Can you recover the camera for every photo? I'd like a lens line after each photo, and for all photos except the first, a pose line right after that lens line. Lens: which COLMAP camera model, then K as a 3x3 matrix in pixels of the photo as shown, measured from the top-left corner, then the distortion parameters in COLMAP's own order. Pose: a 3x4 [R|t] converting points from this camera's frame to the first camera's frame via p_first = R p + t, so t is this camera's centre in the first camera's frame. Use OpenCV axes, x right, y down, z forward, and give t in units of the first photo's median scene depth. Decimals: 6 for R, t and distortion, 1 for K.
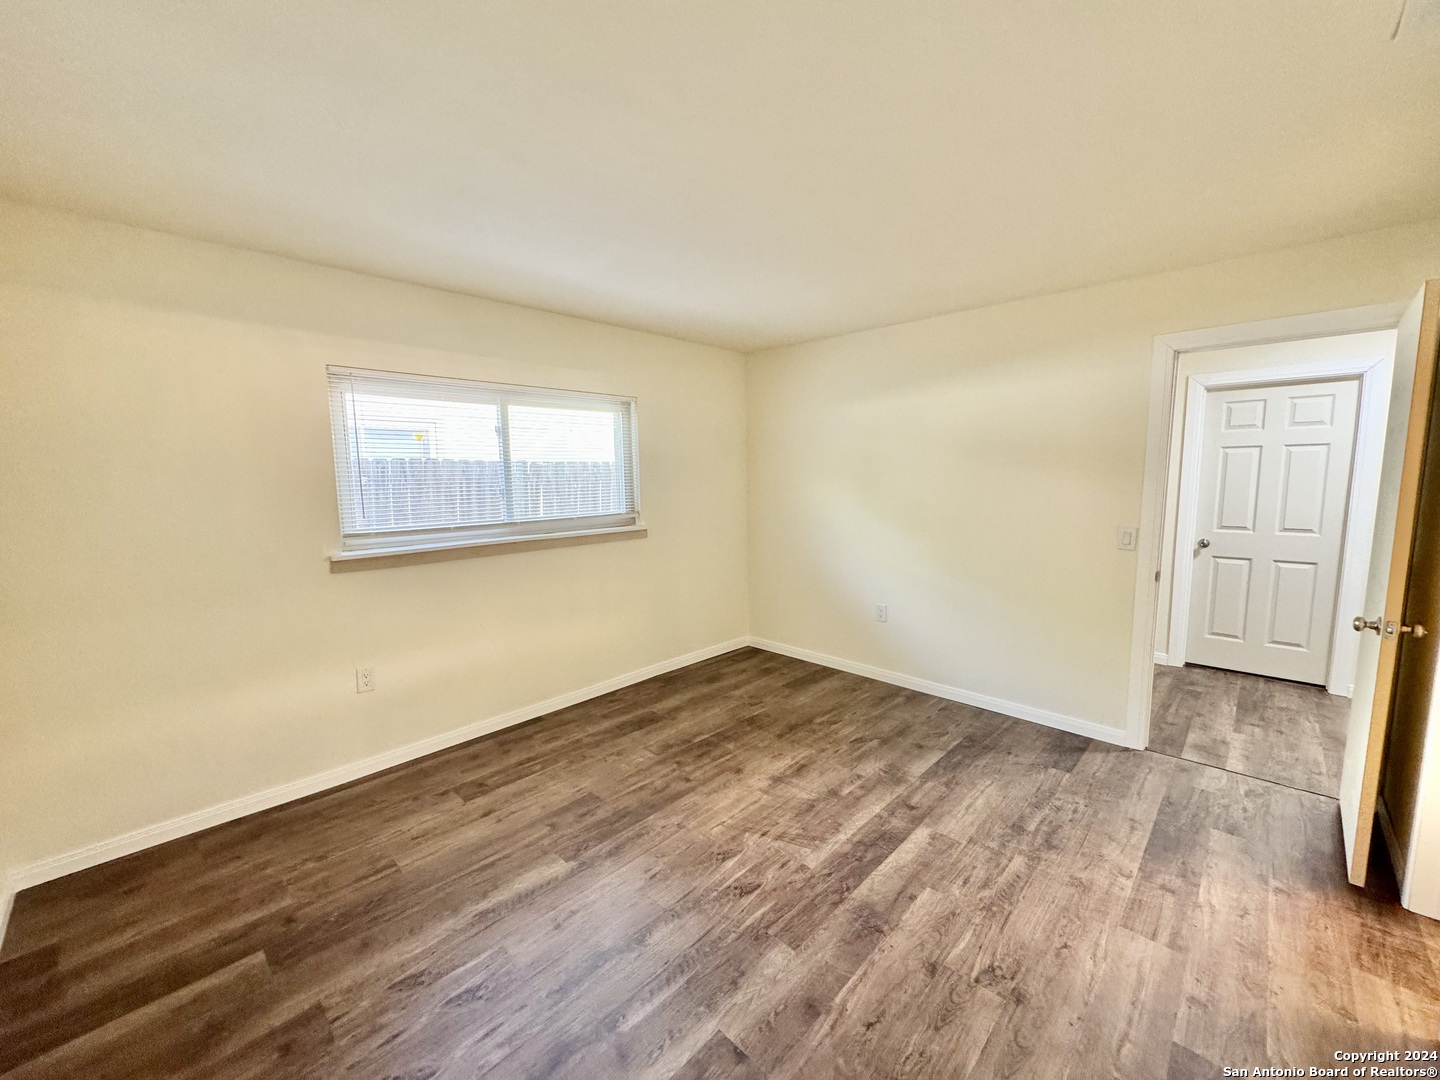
lens RADIAL K [[572.3, 0, 725.6], [0, 572.3, 535.6], [0, 0, 1]] dist [-0.002974, 0.000627]
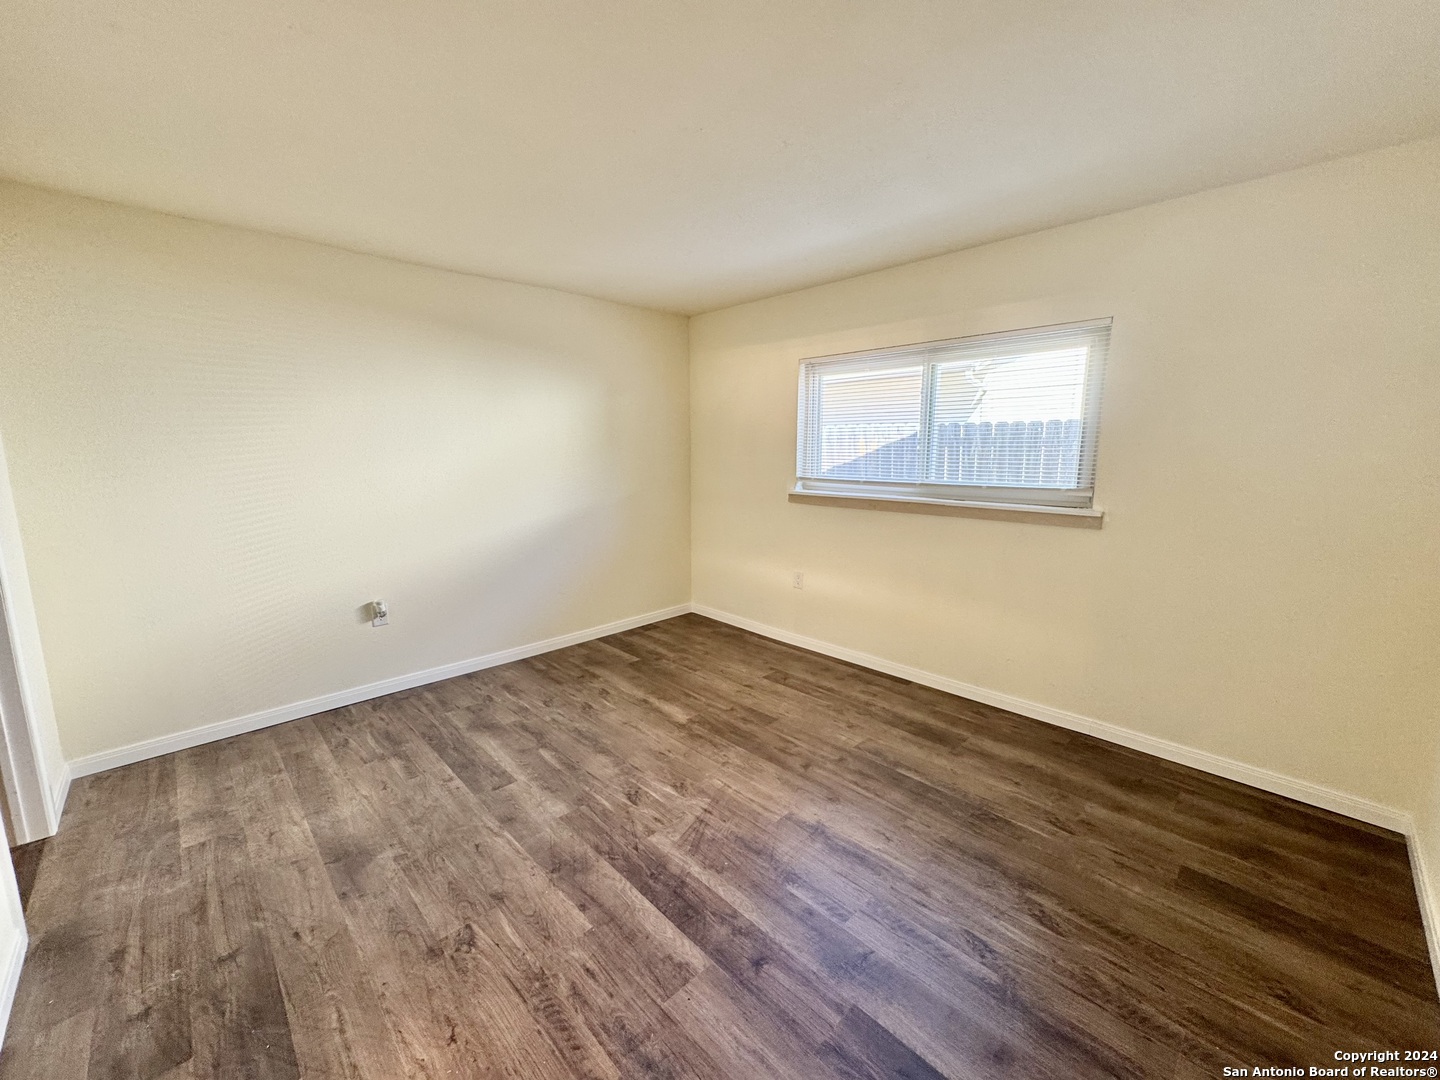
lens RADIAL K [[572.3, 0, 717.2], [0, 572.3, 539.2], [0, 0, 1]] dist [-0.002974, 0.000627]
pose [[-0.041401, 0.173235, -0.984010, 0.822839], [-0.106869, 0.978437, 0.176750, -0.085300], [0.993411, 0.112478, -0.021995, 0.869459]]
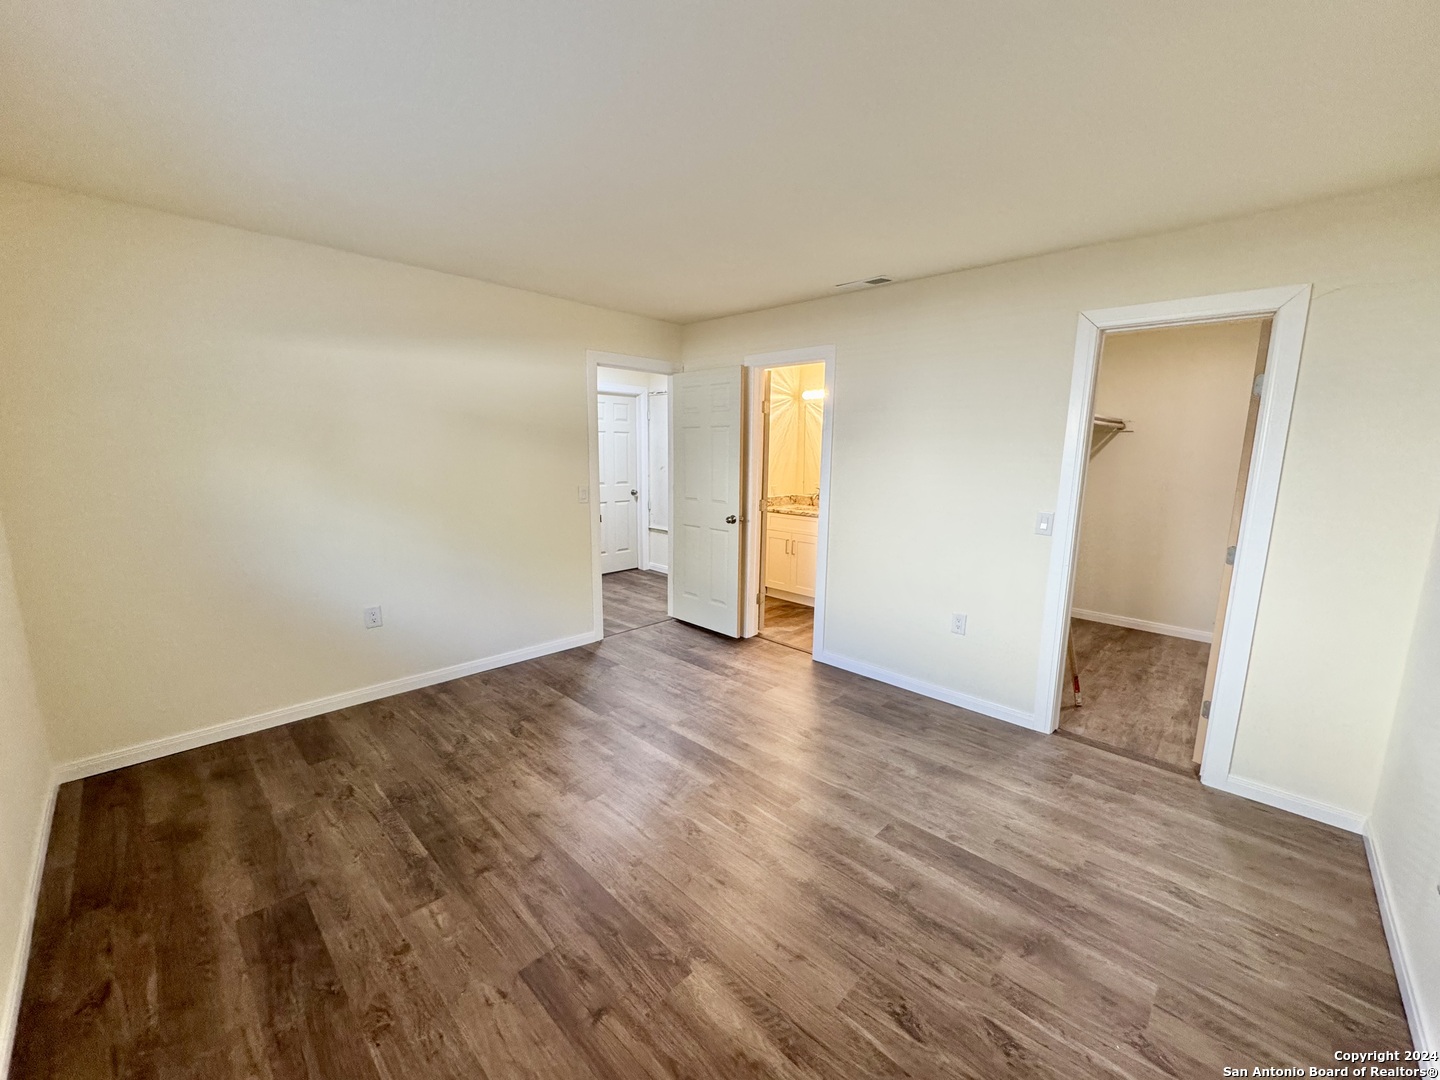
lens RADIAL K [[572.3, 0, 714.0], [0, 572.3, 542.8], [0, 0, 1]] dist [-0.002974, 0.000627]
pose [[0.012968, -0.152942, 0.988150, -0.760418], [0.092488, 0.984180, 0.151114, -0.068178], [-0.995629, 0.089432, 0.026908, 0.743253]]
